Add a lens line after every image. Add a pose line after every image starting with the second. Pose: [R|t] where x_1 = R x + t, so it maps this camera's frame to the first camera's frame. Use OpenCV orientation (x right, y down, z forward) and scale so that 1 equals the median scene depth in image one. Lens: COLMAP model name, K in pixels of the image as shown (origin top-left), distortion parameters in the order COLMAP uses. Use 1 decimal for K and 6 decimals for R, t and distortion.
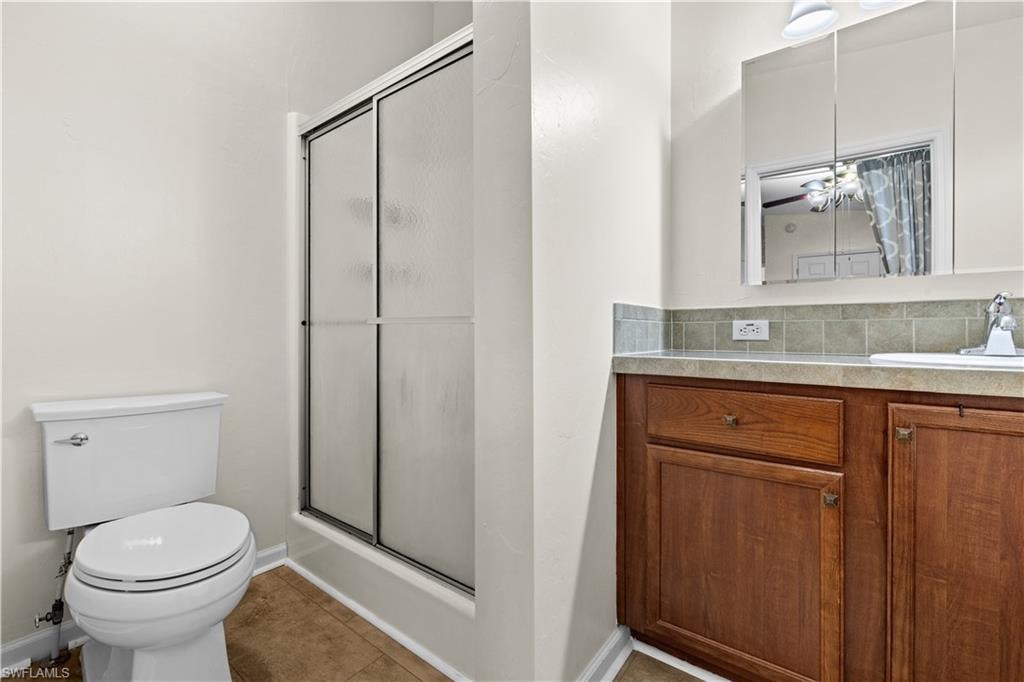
lens RADIAL K [[436.8, 0, 512.6], [0, 436.8, 331.4], [0, 0, 1]] dist [-0.000893, 0.000229]
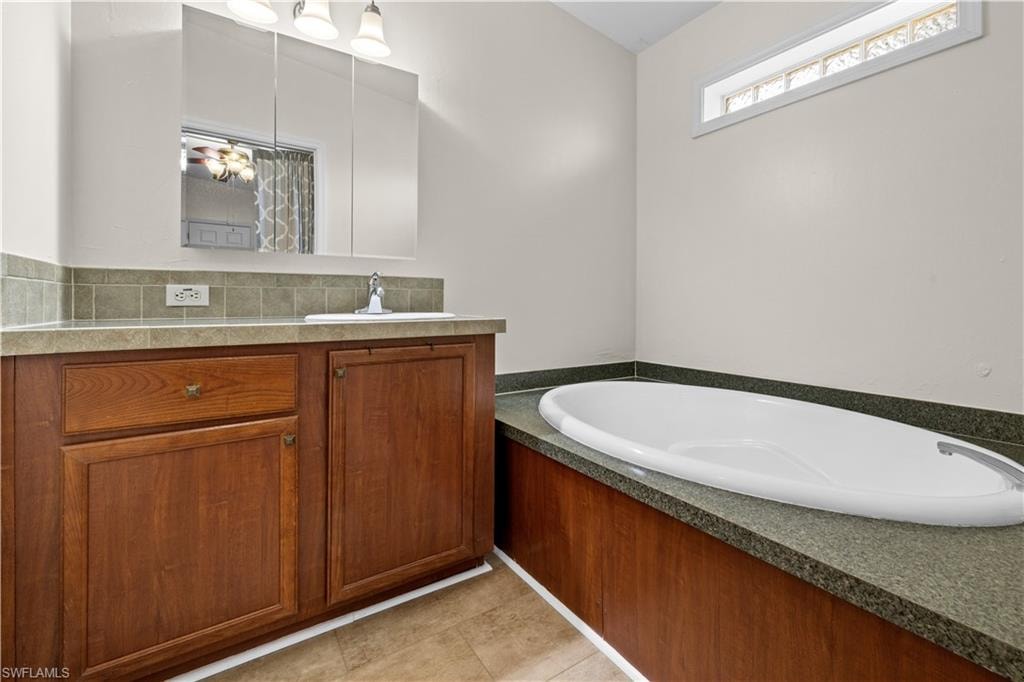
lens RADIAL K [[441.2, 0, 514.1], [0, 441.2, 304.5], [0, 0, 1]] dist [-0.000988, -0.000157]
pose [[0.333641, -0.007513, 0.942670, -0.149843], [-0.003039, 0.999954, 0.009045, 0.008222], [-0.942695, -0.005882, 0.333603, 0.035646]]
